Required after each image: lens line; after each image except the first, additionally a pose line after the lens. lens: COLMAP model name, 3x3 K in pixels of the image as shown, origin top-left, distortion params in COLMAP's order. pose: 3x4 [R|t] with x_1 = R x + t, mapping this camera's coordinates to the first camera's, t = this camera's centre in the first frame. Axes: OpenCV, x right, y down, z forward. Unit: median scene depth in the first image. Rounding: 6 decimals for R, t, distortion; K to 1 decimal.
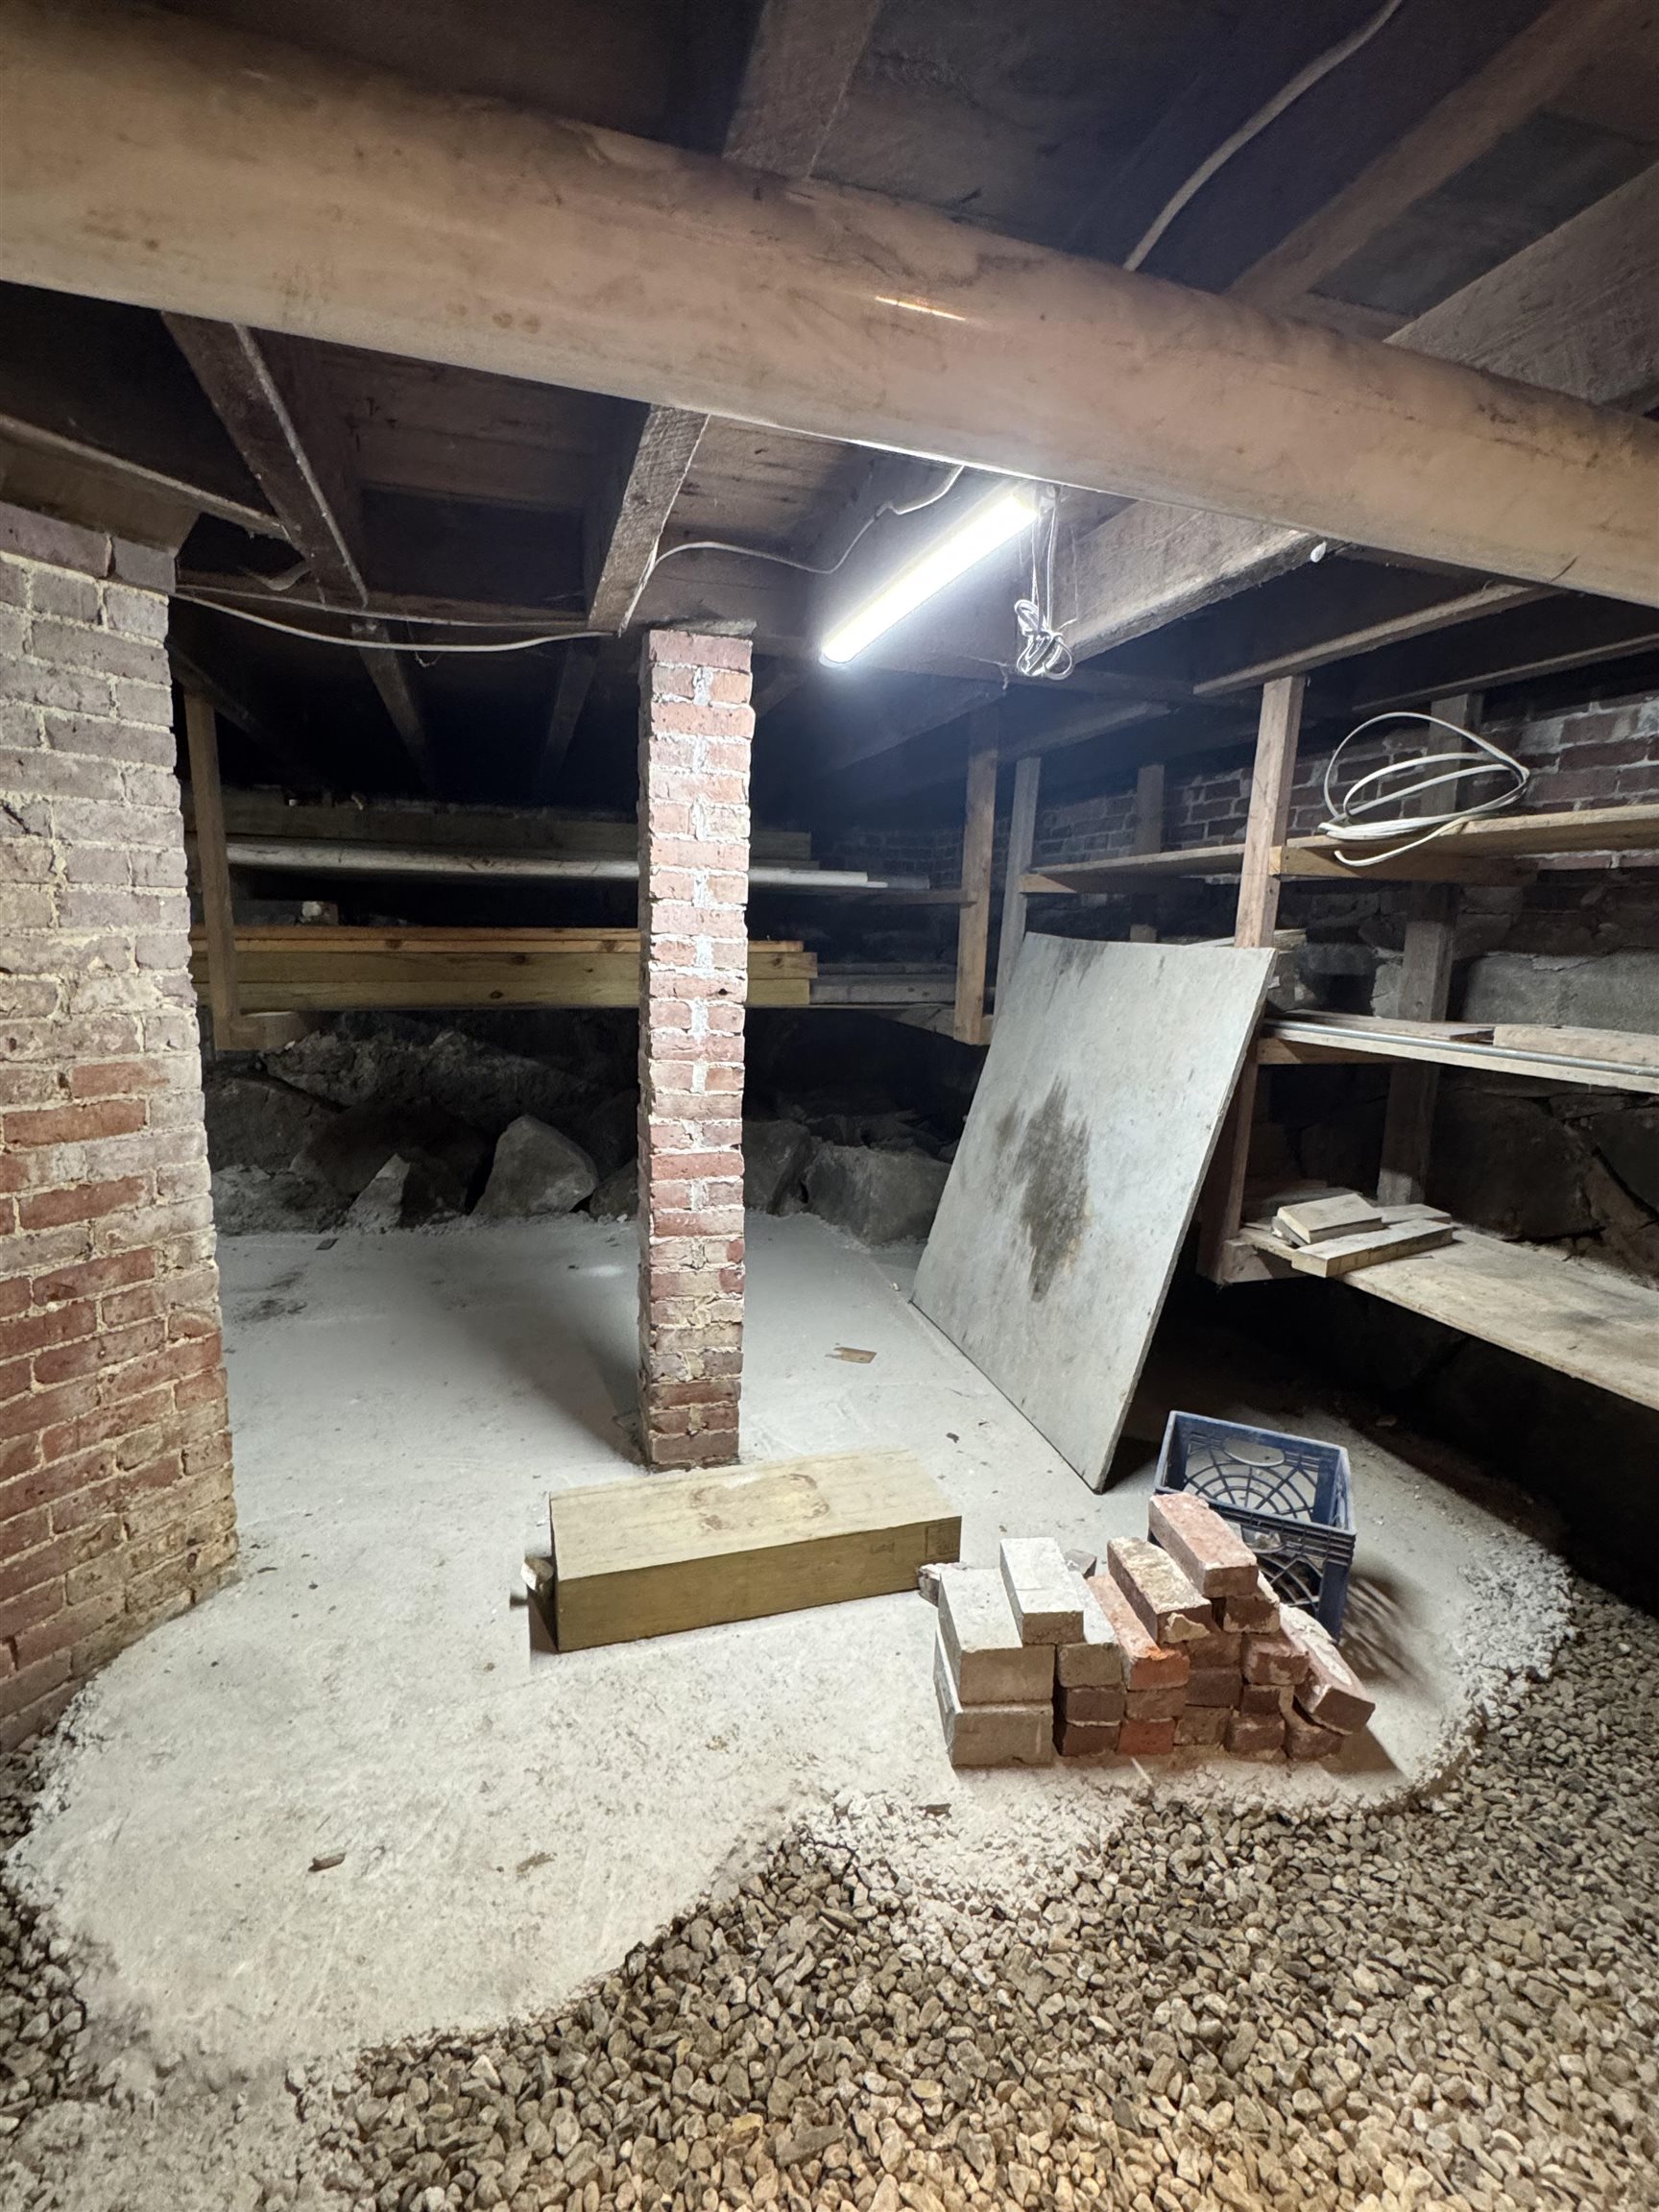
lens RADIAL K [[1066.7, 0, 834.2], [0, 1066.7, 1104.3], [0, 0, 1]] dist [-0.003175, -0.000271]
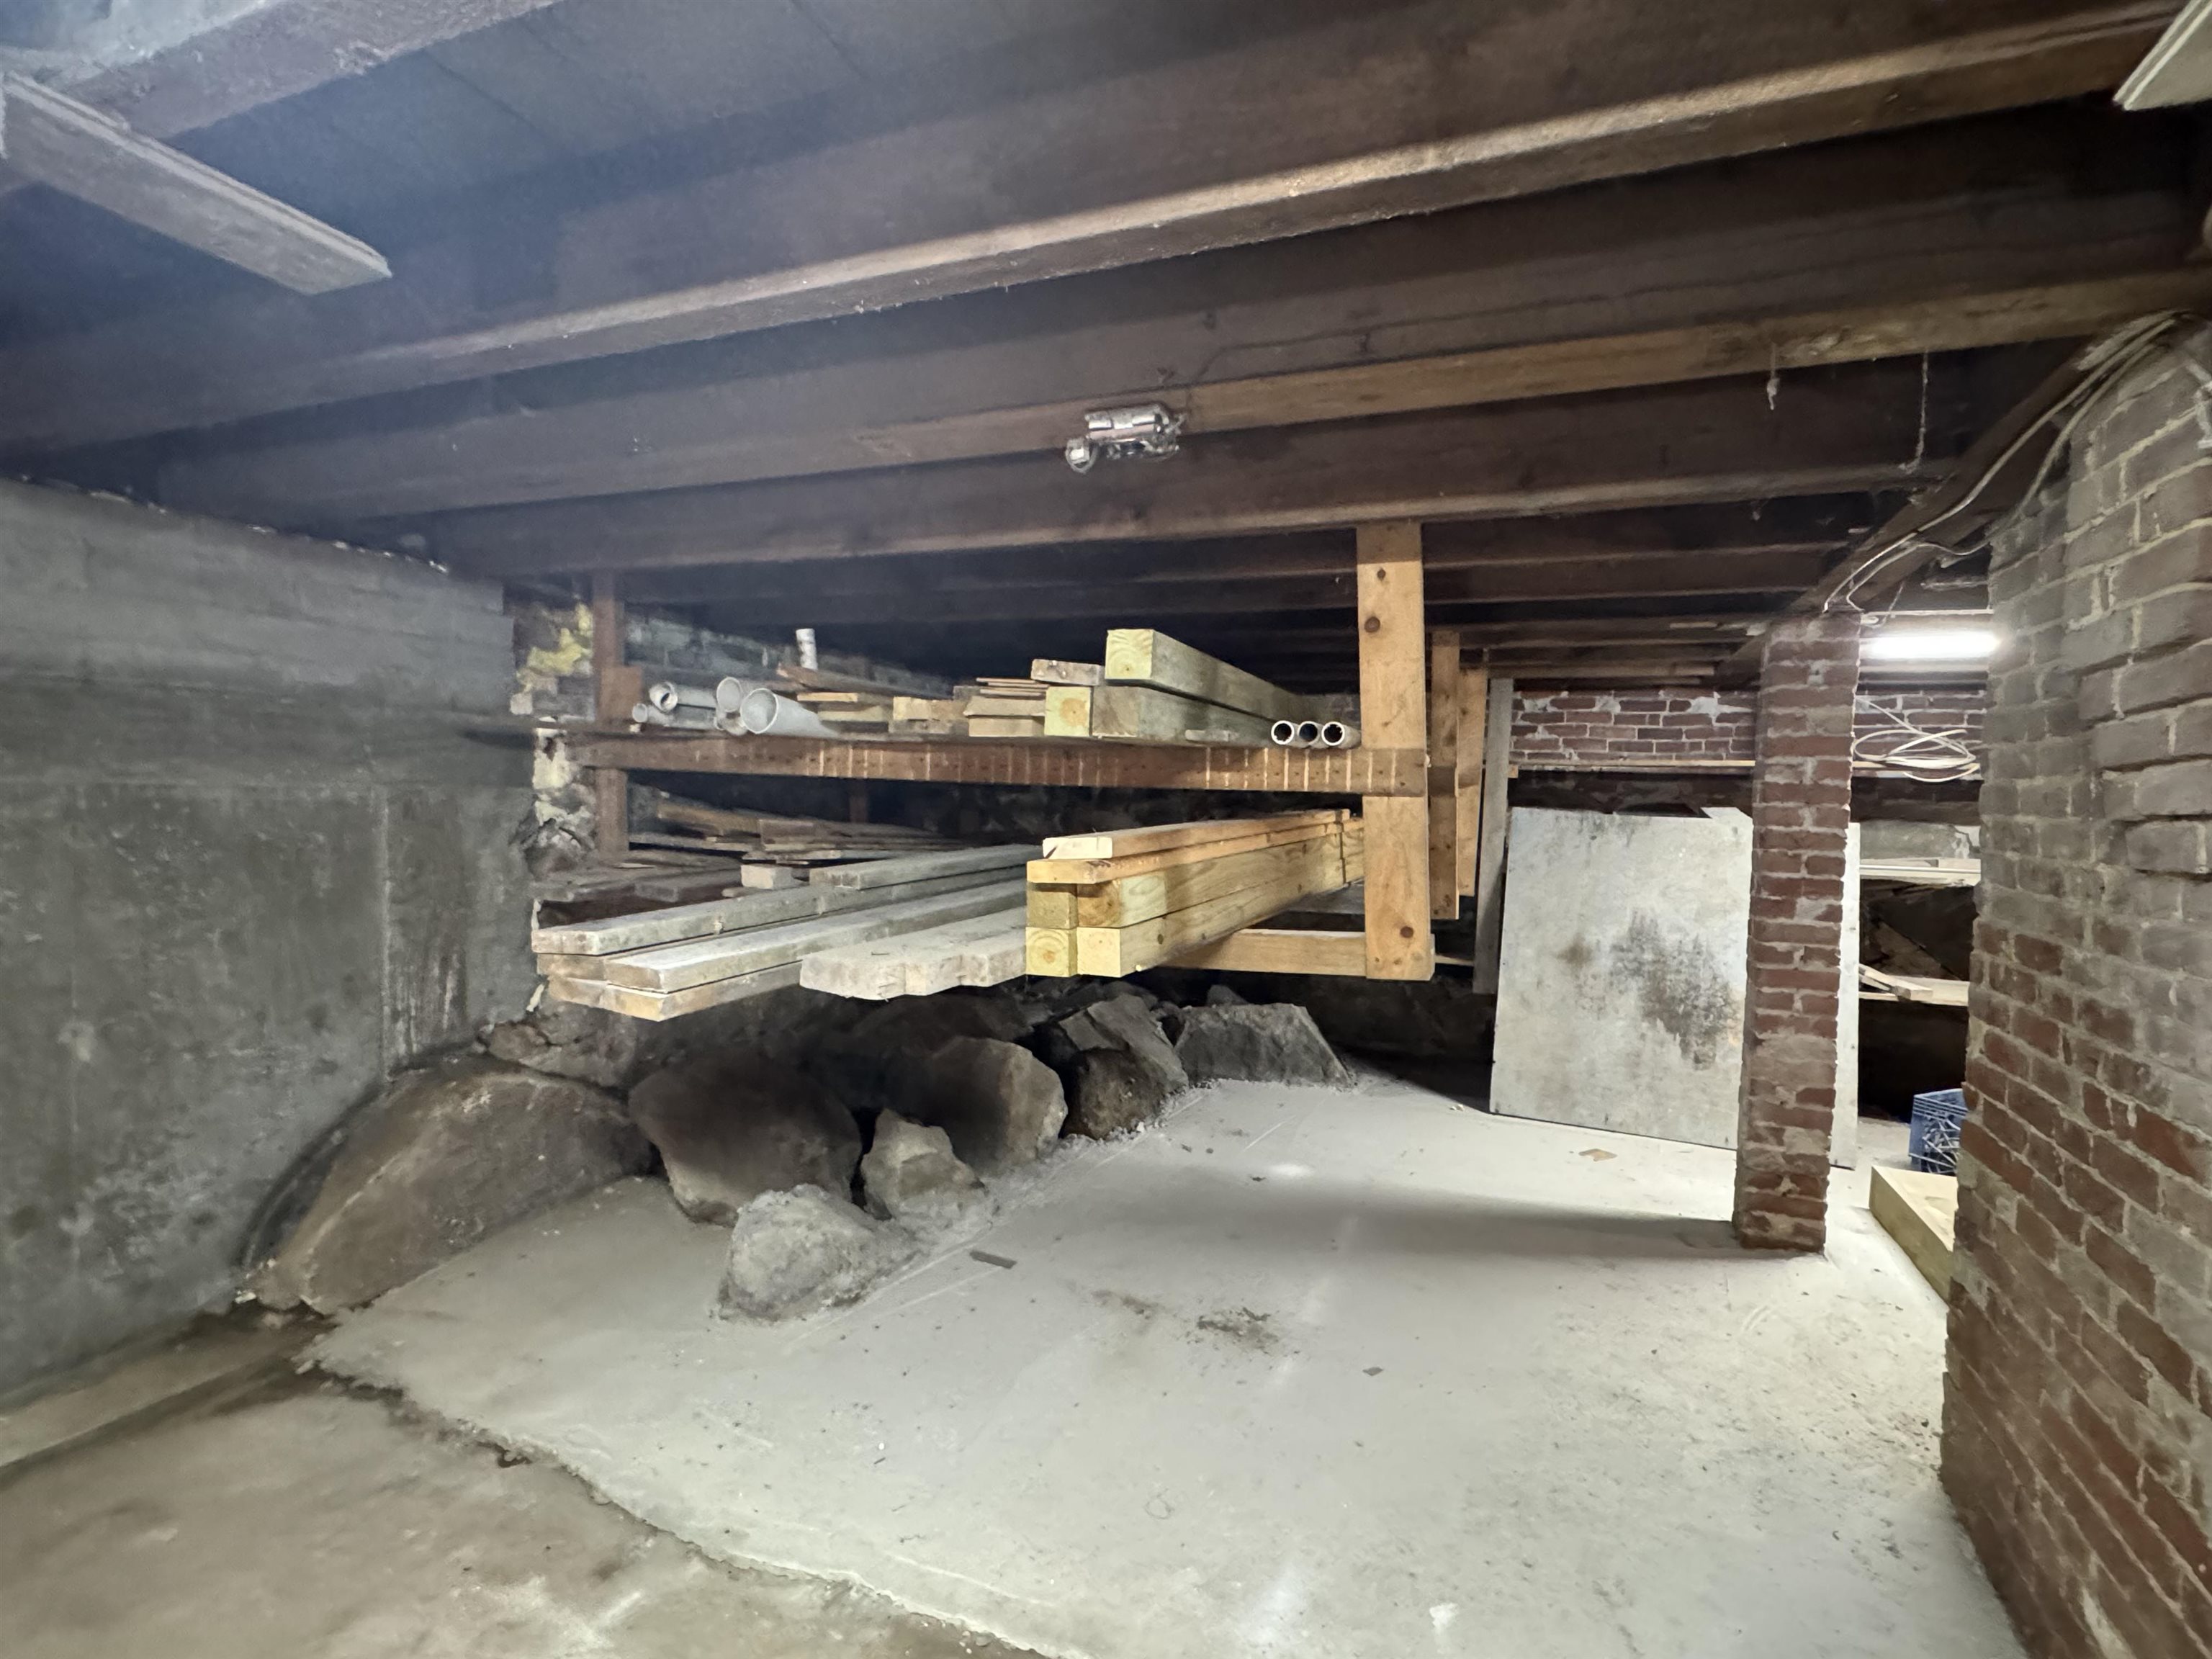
lens RADIAL K [[1066.7, 0, 1095.6], [0, 1066.7, 821.9], [0, 0, 1]] dist [-0.003175, -0.000271]
pose [[0.644187, -0.039038, 0.763871, -1.358707], [0.118992, 0.991652, -0.049669, -0.162978], [-0.755555, 0.122891, 0.643455, 0.635424]]
